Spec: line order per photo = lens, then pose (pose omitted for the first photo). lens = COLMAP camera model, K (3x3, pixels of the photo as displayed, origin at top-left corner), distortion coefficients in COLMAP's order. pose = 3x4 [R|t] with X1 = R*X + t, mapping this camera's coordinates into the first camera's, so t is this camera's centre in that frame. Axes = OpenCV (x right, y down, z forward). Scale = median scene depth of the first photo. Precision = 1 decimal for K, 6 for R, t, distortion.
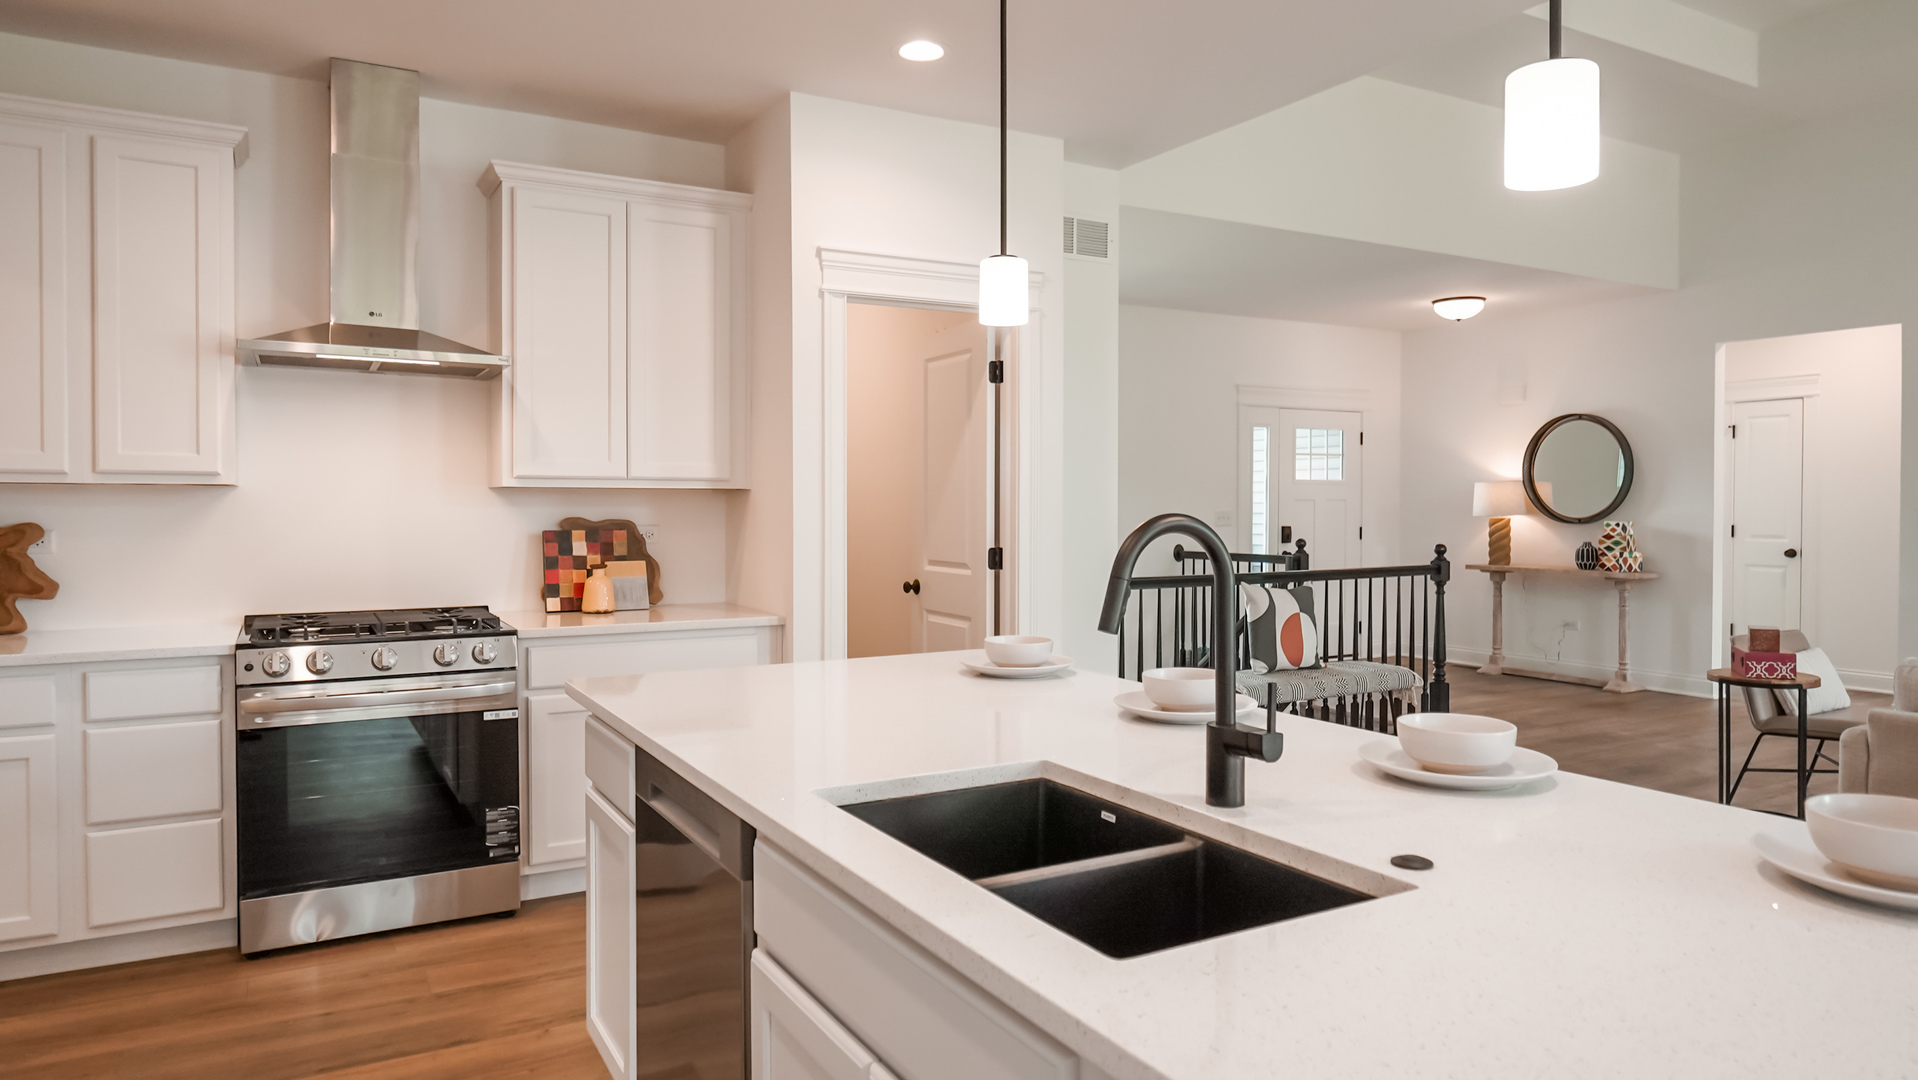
lens RADIAL K [[1279.2, 0, 944.4], [0, 1279.2, 516.1], [0, 0, 1]] dist [-0.003155, -0.003102]
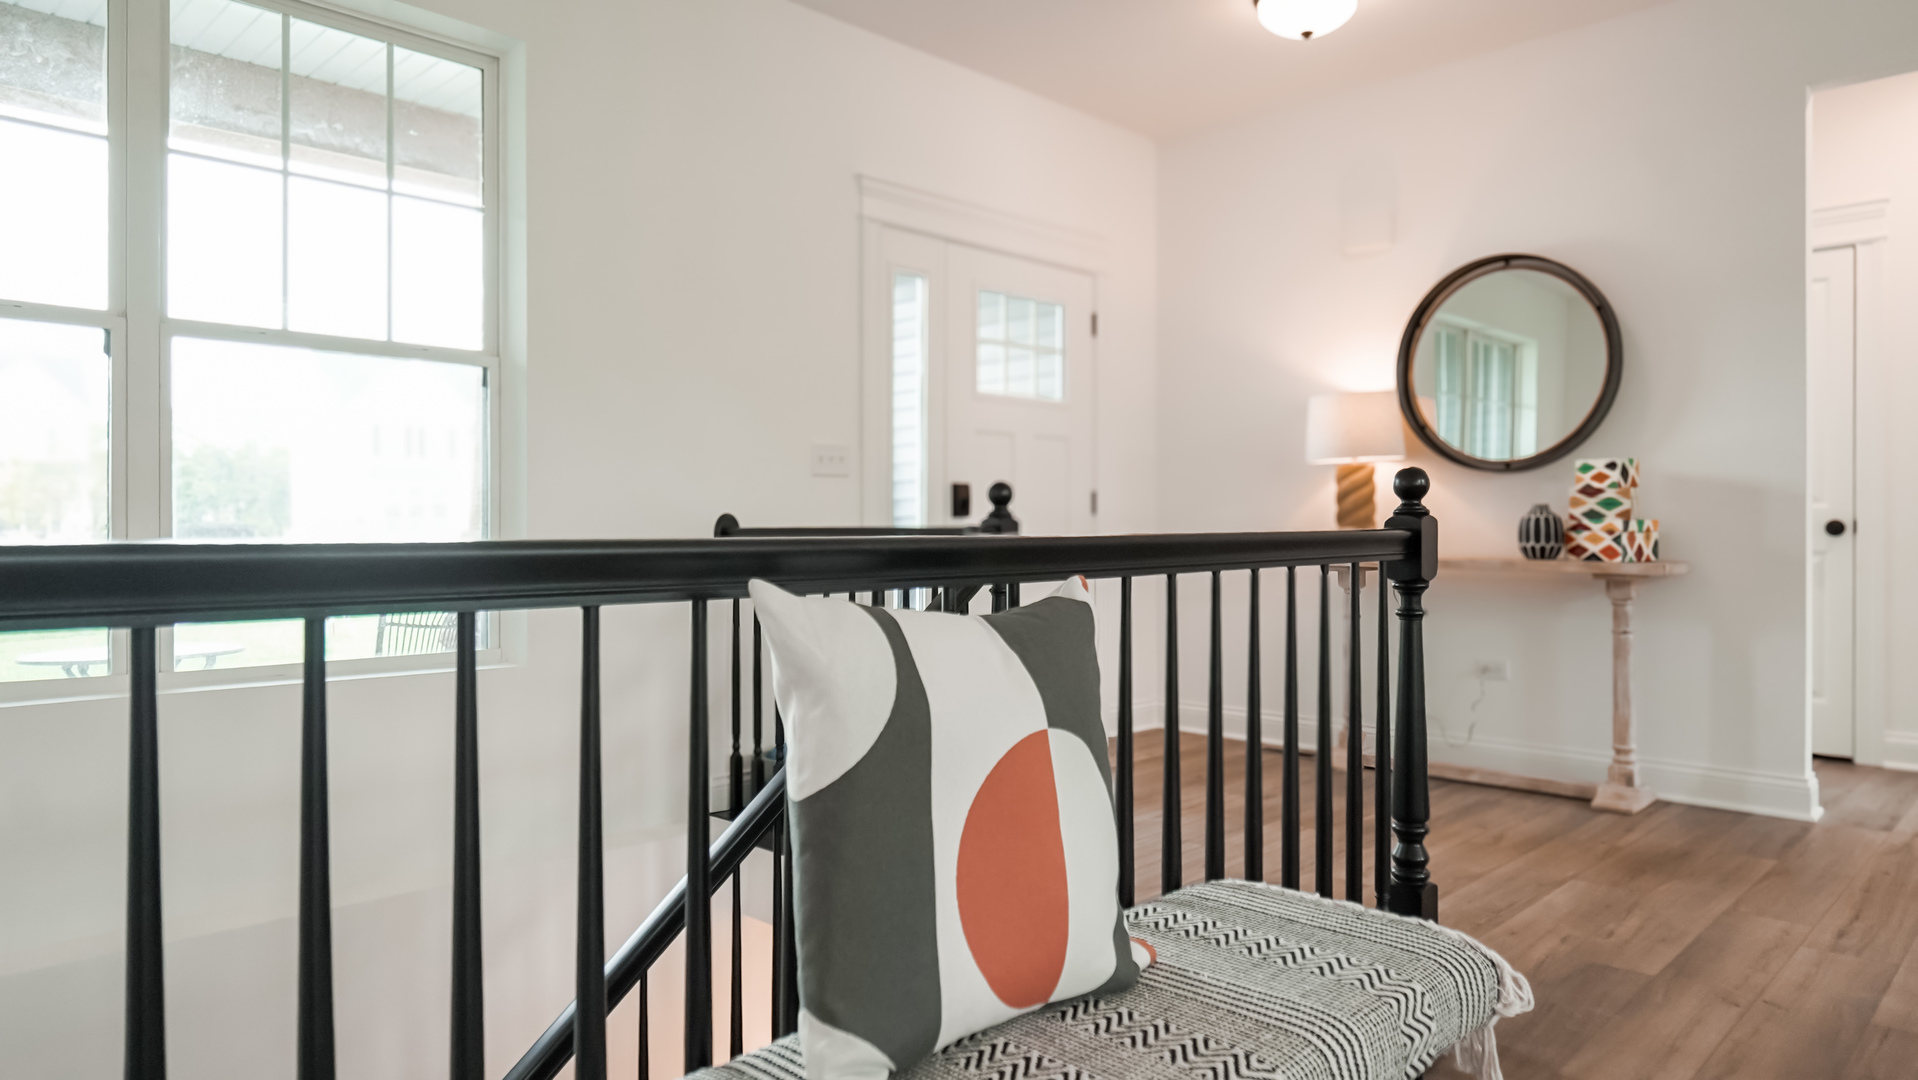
lens RADIAL K [[1279.2, 0, 1001.0], [0, 1279.2, 518.2], [0, 0, 1]] dist [-0.003155, -0.003102]
pose [[0.955487, 0.000076, 0.295032, 0.212283], [0.004743, 0.999867, -0.015616, 0.045279], [-0.294994, 0.016320, 0.955360, 0.812754]]
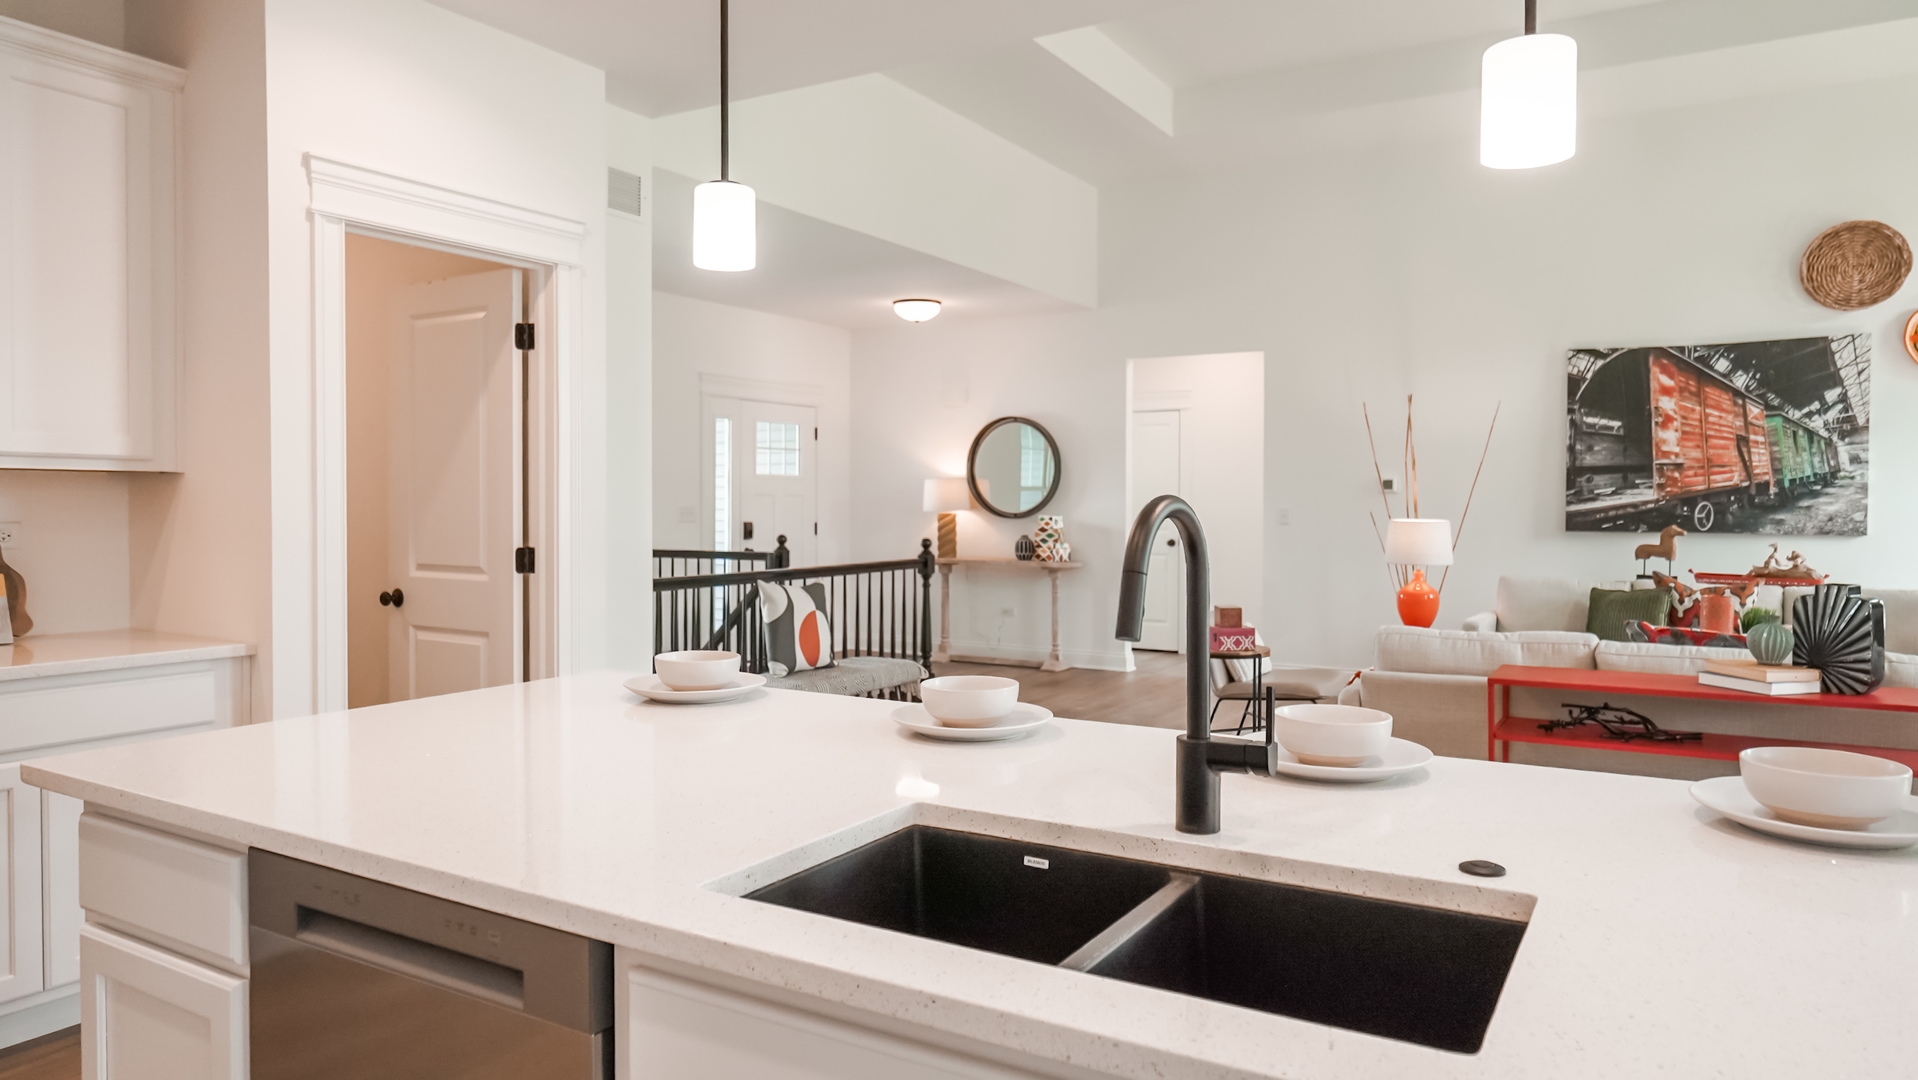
lens RADIAL K [[1279.2, 0, 1038.6], [0, 1279.2, 534.6], [0, 0, 1]] dist [-0.003155, -0.003102]
pose [[0.849455, -0.010615, 0.527555, -0.090436], [0.002314, 0.999863, 0.016393, 0.002724], [-0.527657, -0.012704, 0.849363, 0.088056]]
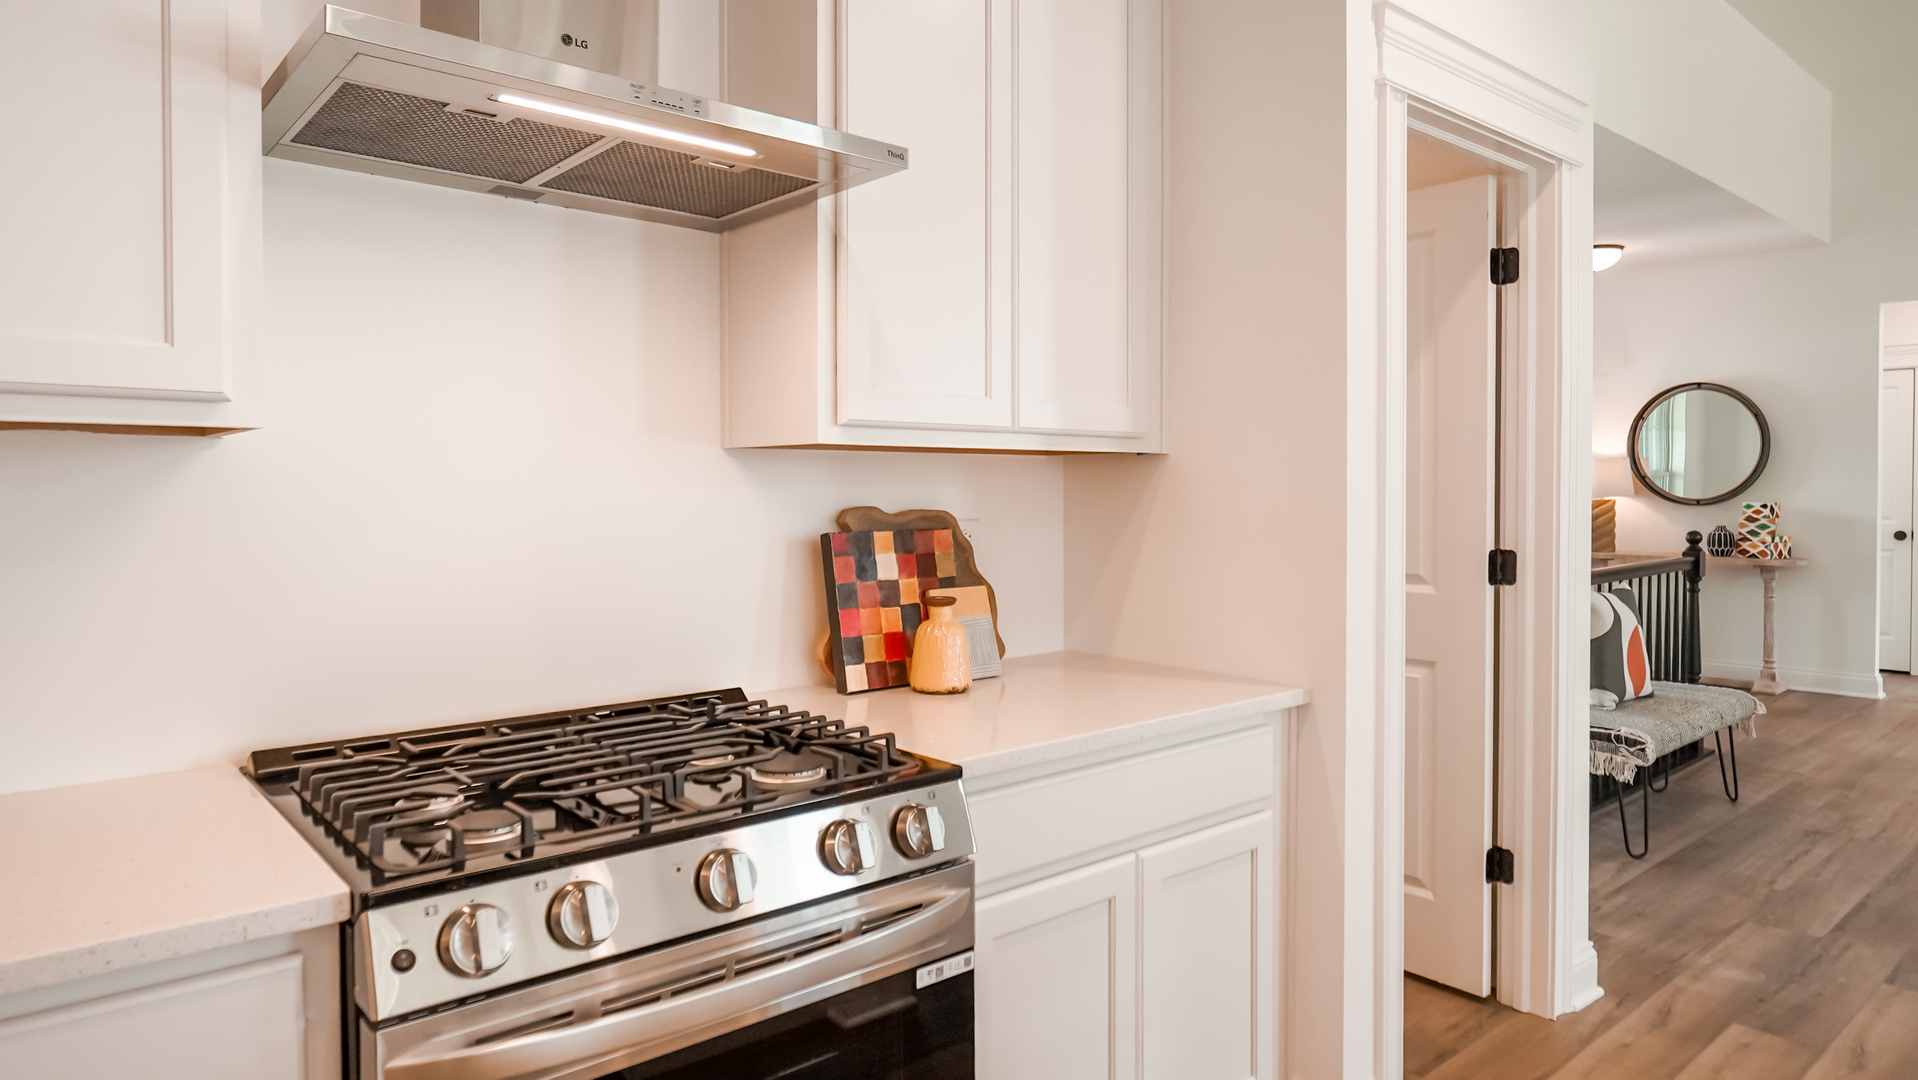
lens RADIAL K [[1226.8, 0, 969.2], [0, 1226.8, 511.1], [0, 0, 1]] dist [-0.014112, 0.007049]
pose [[0.980125, -0.010015, 0.198127, -0.257858], [0.008989, 0.999941, 0.006075, -0.000066], [-0.198176, -0.004174, 0.980158, 0.367210]]
